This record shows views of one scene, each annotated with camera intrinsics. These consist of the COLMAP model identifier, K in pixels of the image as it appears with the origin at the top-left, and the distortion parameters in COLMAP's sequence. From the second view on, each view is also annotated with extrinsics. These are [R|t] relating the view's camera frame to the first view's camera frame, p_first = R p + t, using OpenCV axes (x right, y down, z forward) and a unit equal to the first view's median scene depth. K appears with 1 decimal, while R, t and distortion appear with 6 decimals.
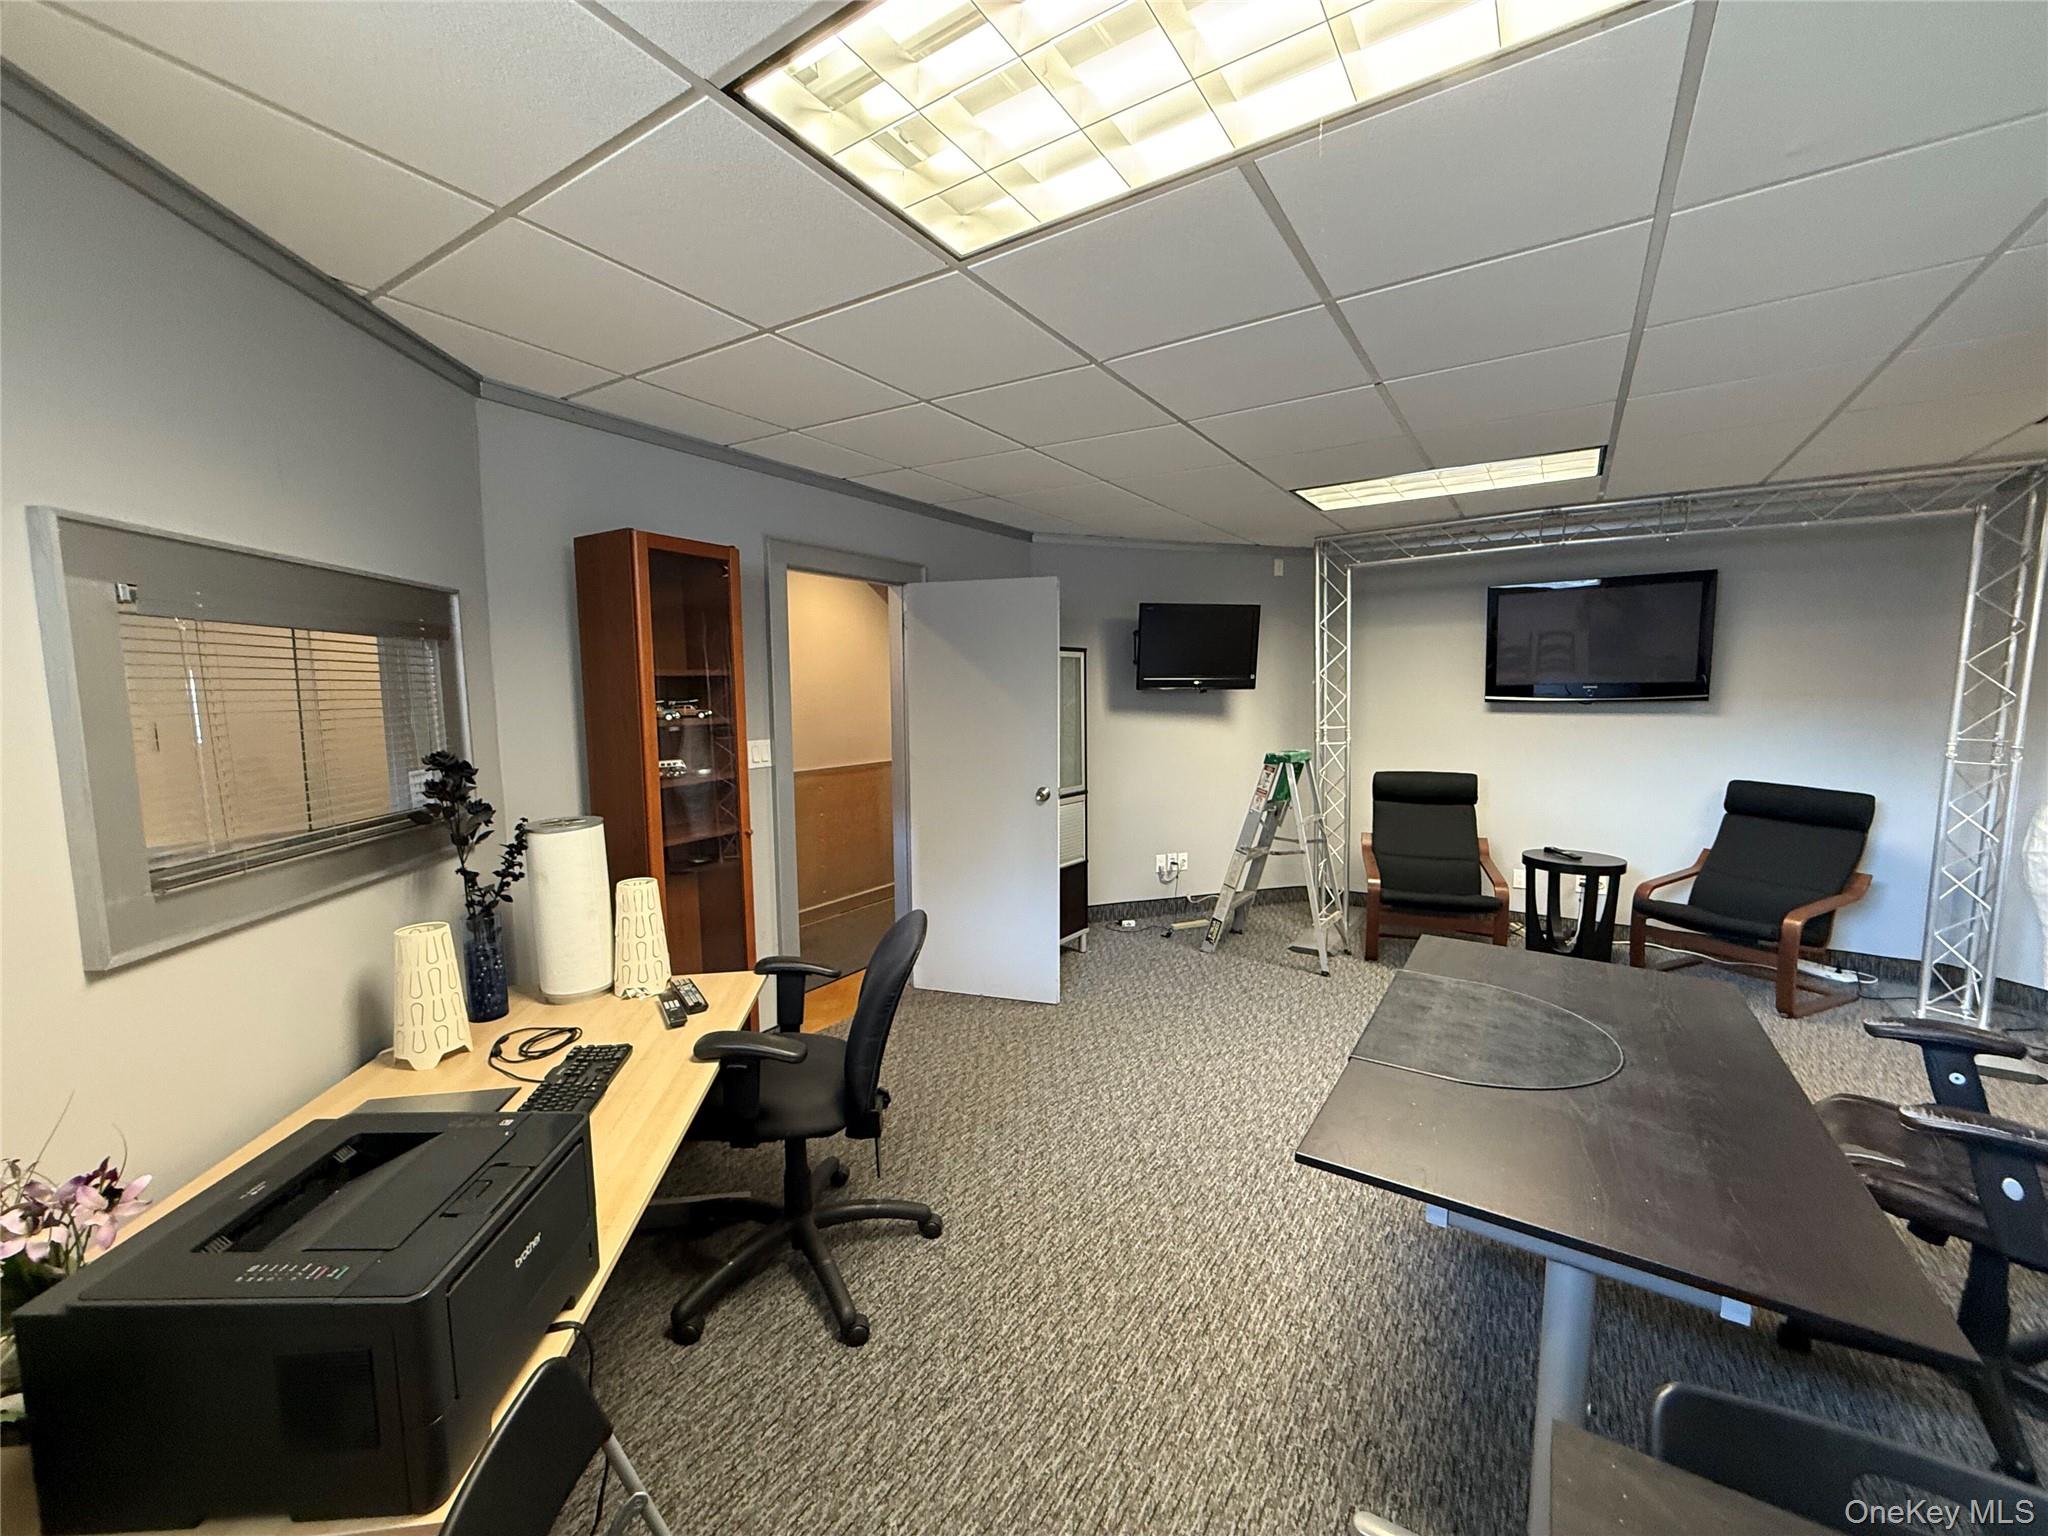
lens RADIAL K [[814.0, 0, 1019.4], [0, 814.0, 769.2], [0, 0, 1]] dist [-0.000269, -0.000308]
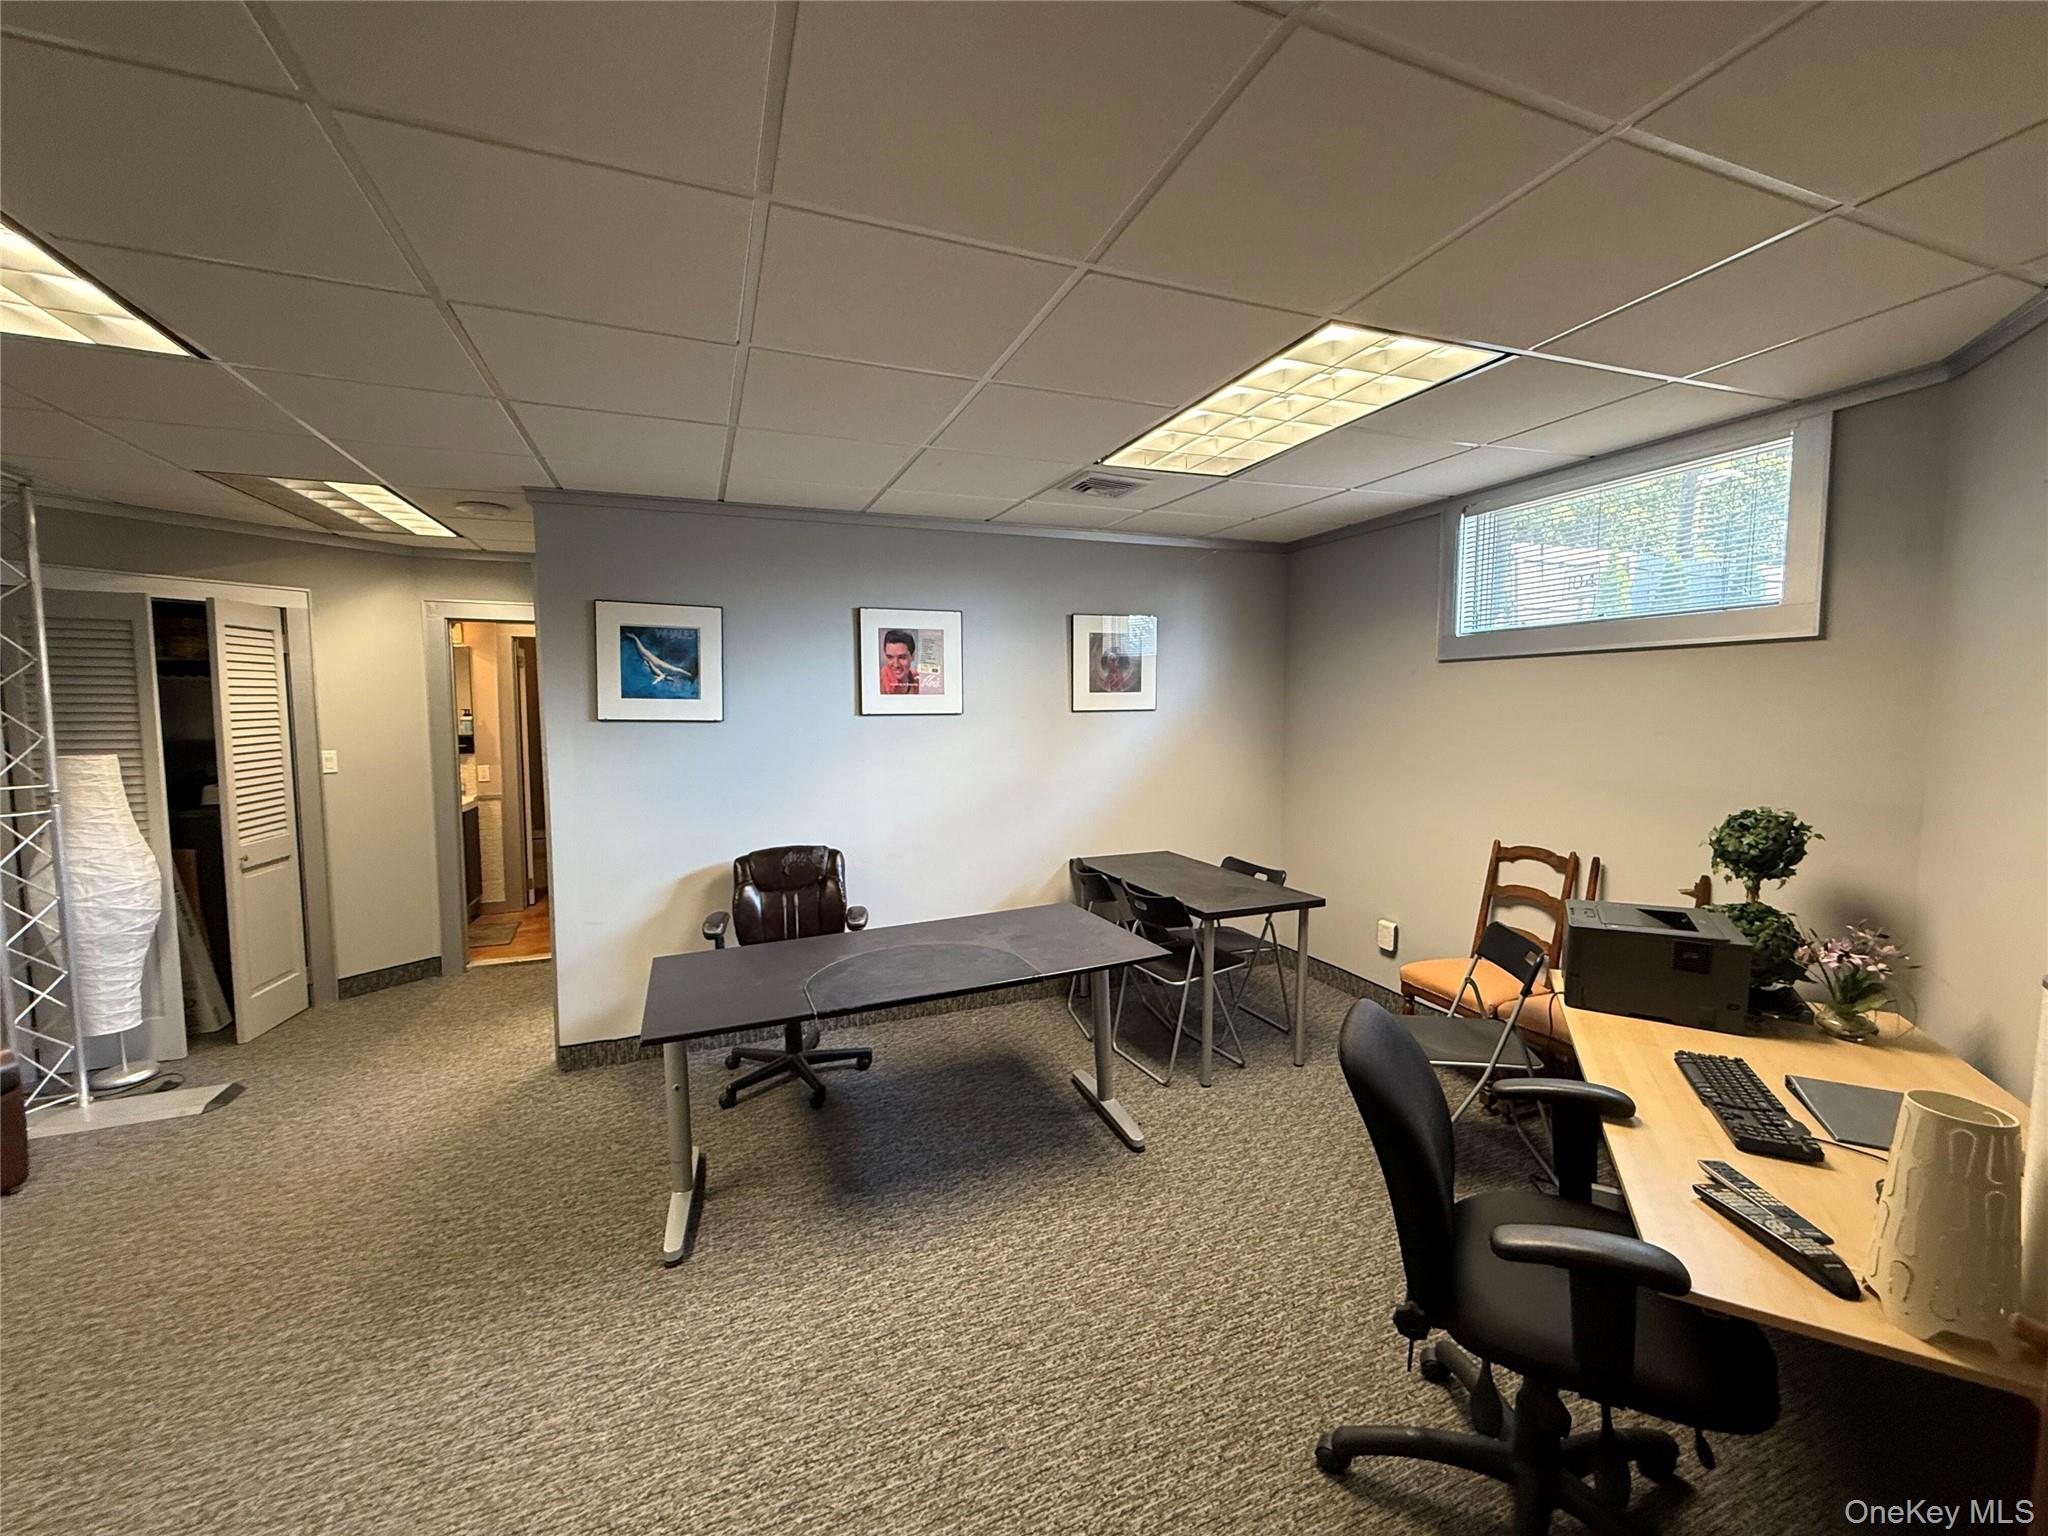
lens RADIAL K [[814.0, 0, 1021.6], [0, 814.0, 770.1], [0, 0, 1]] dist [-0.000269, -0.000308]
pose [[-0.822028, -0.030770, 0.568615, -0.247371], [0.071737, 0.984988, 0.157011, -0.154927], [-0.564910, 0.169858, -0.807481, 1.479758]]
